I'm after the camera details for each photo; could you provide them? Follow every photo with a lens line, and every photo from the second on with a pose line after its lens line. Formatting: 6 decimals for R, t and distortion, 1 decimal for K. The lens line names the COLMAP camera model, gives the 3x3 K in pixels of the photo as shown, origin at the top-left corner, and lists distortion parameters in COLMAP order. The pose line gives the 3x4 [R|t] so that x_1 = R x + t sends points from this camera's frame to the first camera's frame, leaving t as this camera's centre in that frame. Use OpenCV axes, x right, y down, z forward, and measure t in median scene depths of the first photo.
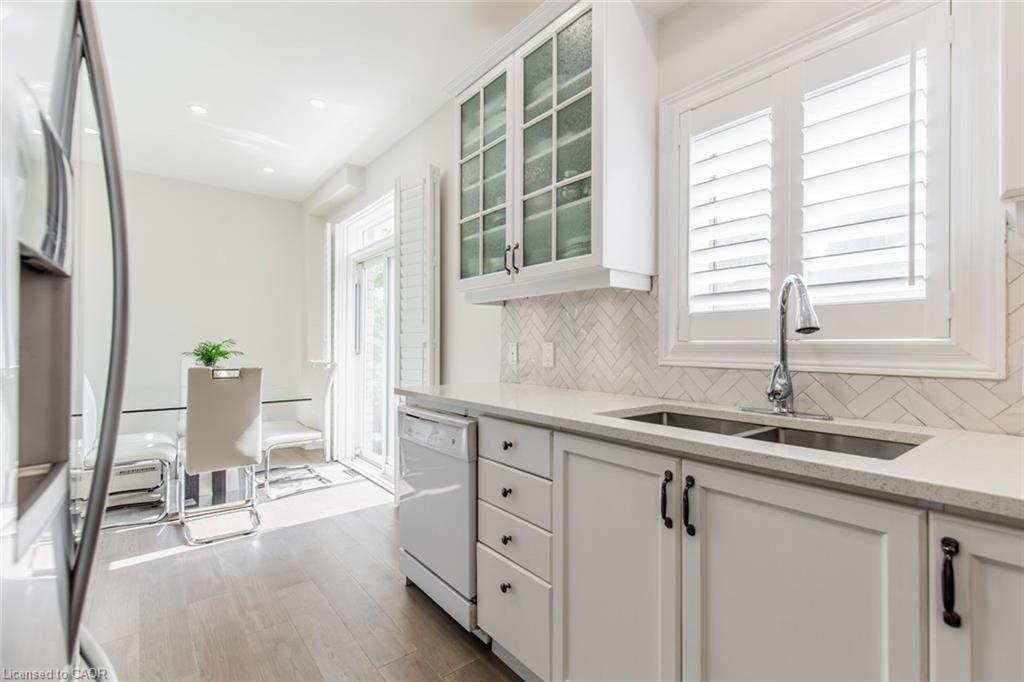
lens RADIAL K [[471.6, 0, 514.8], [0, 471.6, 338.5], [0, 0, 1]] dist [0.014475, -0.003340]
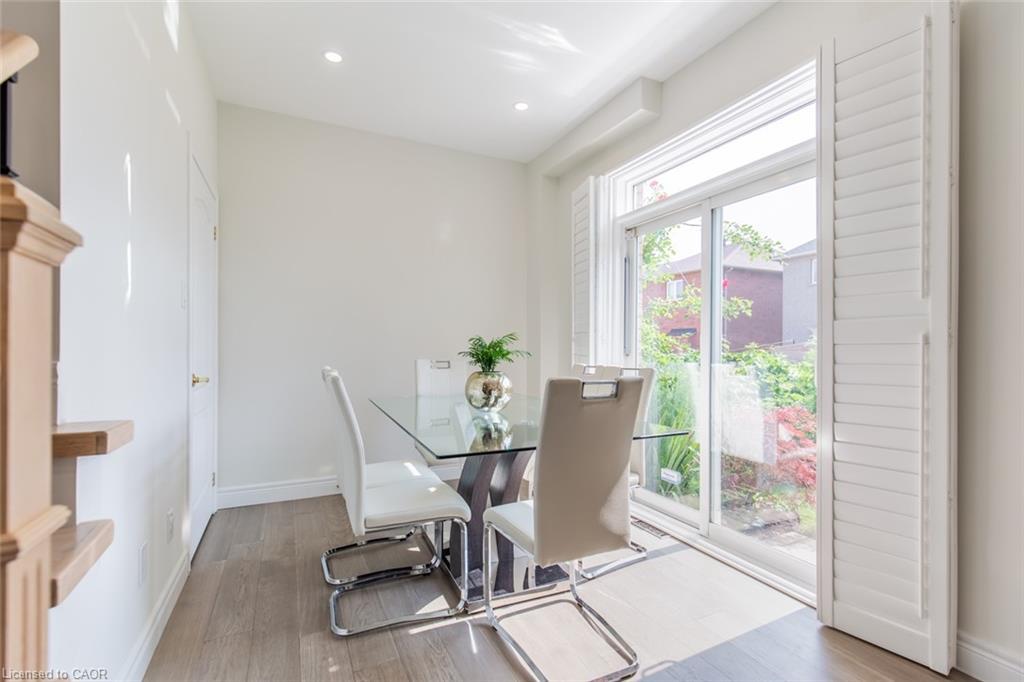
lens RADIAL K [[471.6, 0, 506.2], [0, 471.6, 344.5], [0, 0, 1]] dist [0.014475, -0.003340]
pose [[0.970168, 0.001219, -0.242431, -0.415886], [0.000368, 0.999979, 0.006498, 0.013140], [0.242434, -0.006393, 0.970147, 0.313174]]
